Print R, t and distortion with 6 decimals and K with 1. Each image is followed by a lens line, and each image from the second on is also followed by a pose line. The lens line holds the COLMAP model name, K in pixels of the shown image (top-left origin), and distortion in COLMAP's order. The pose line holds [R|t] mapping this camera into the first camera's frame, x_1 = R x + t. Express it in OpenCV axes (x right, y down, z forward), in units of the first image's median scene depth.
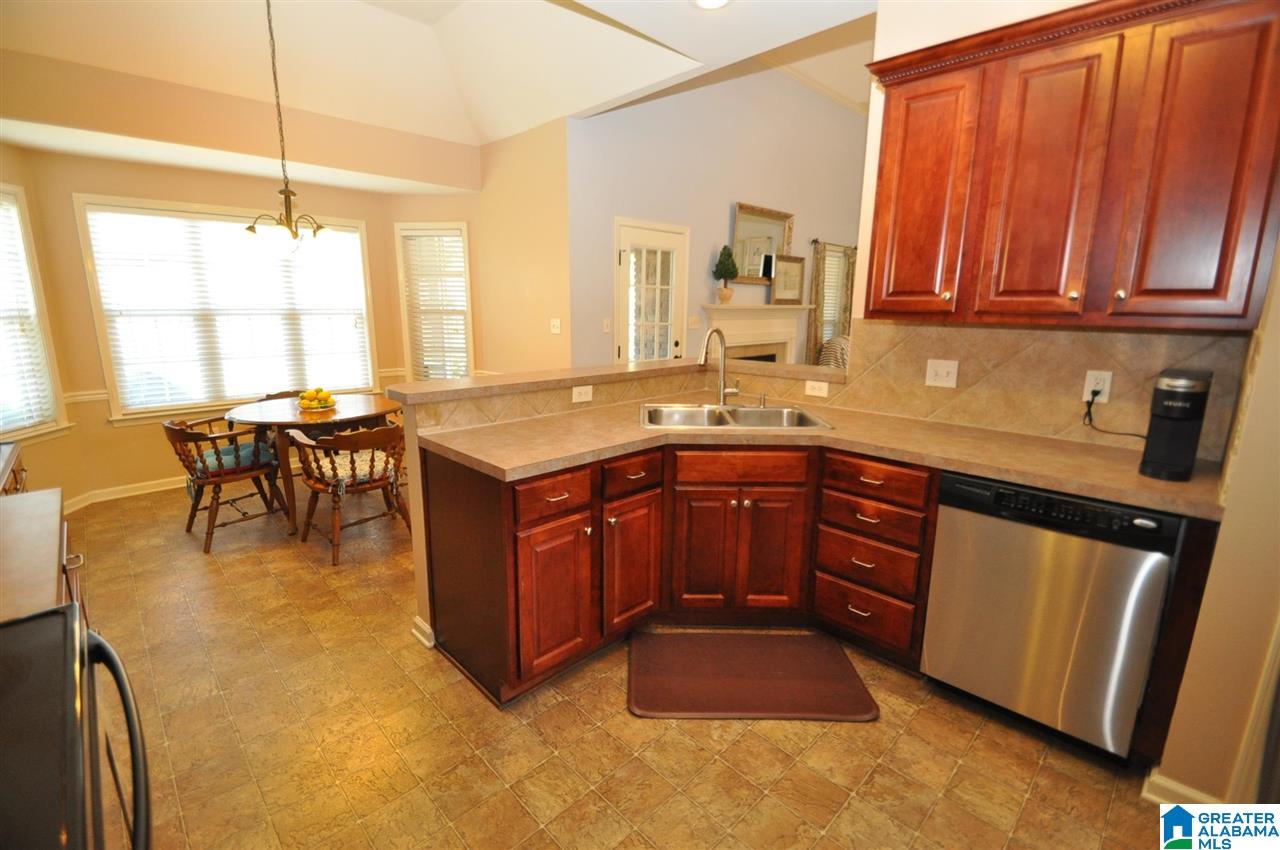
lens RADIAL K [[562.5, 0, 623.0], [0, 562.5, 422.8], [0, 0, 1]] dist [0.002147, -0.000211]
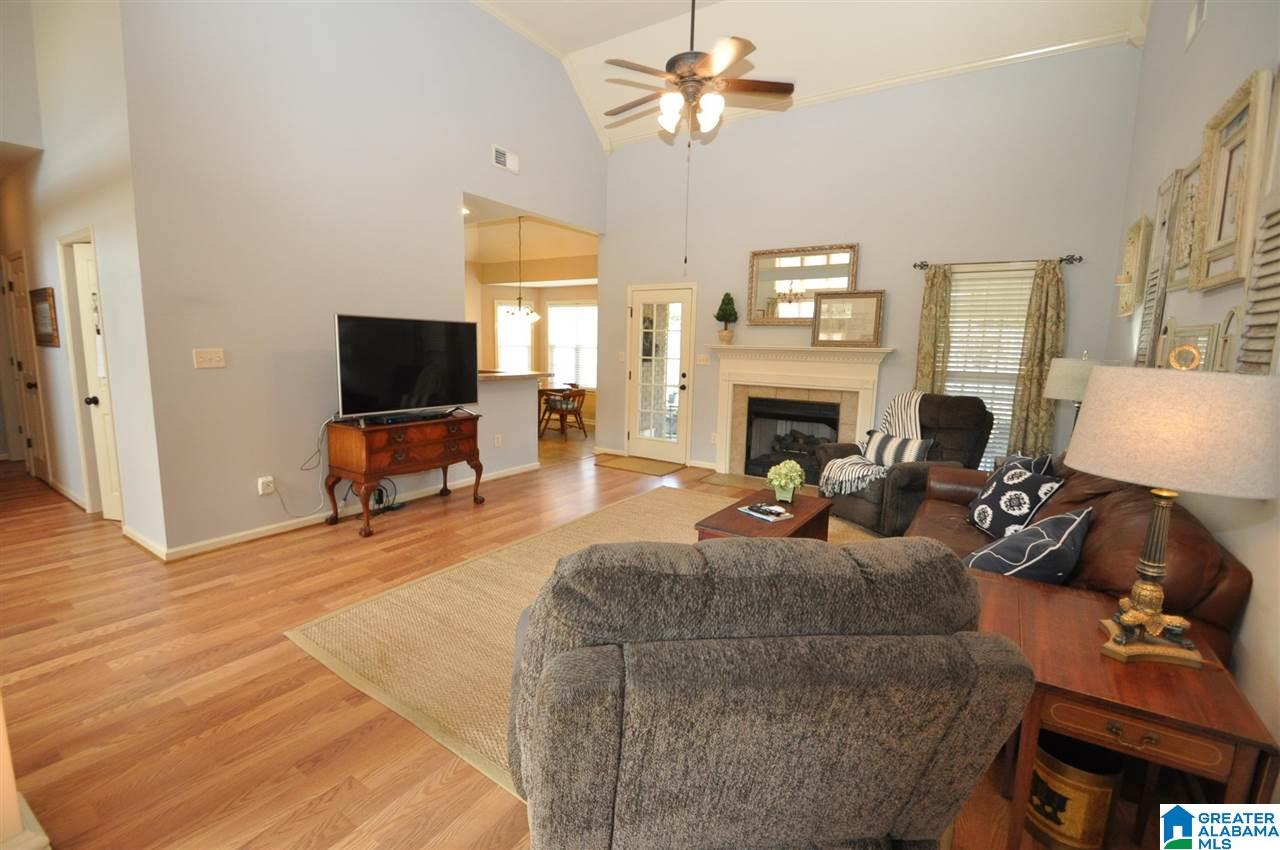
lens RADIAL K [[562.5, 0, 623.0], [0, 562.5, 422.8], [0, 0, 1]] dist [0.002147, -0.000211]
pose [[0.197437, 0.133546, -0.971177, 1.103783], [-0.224861, 0.970433, 0.087731, -0.100616], [0.954178, 0.201059, 0.221629, 0.528994]]
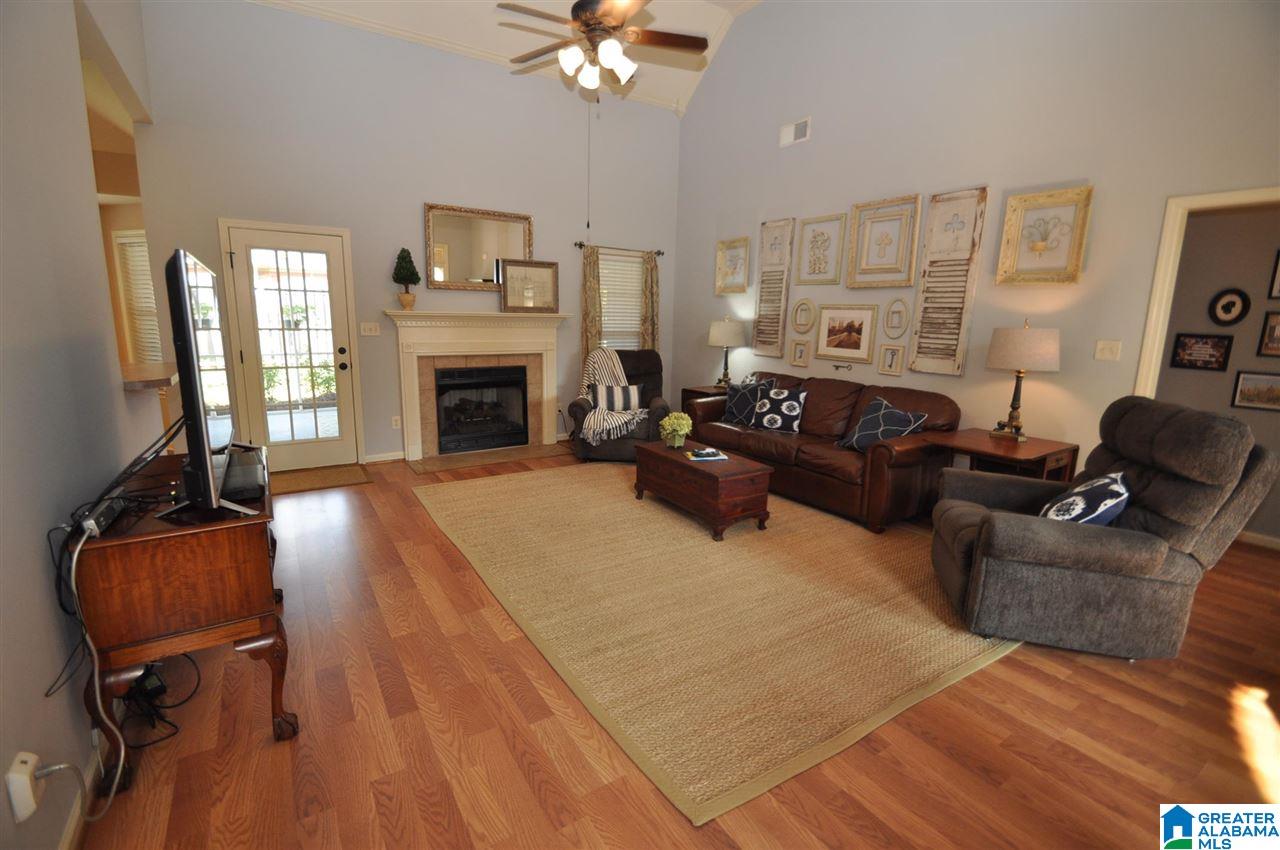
lens RADIAL K [[562.5, 0, 623.0], [0, 562.5, 422.8], [0, 0, 1]] dist [0.002147, -0.000211]
pose [[0.979734, 0.046729, -0.194775, 0.647533], [-0.051516, 0.998480, -0.019581, -0.020416], [0.193564, 0.029218, 0.980652, 0.134588]]
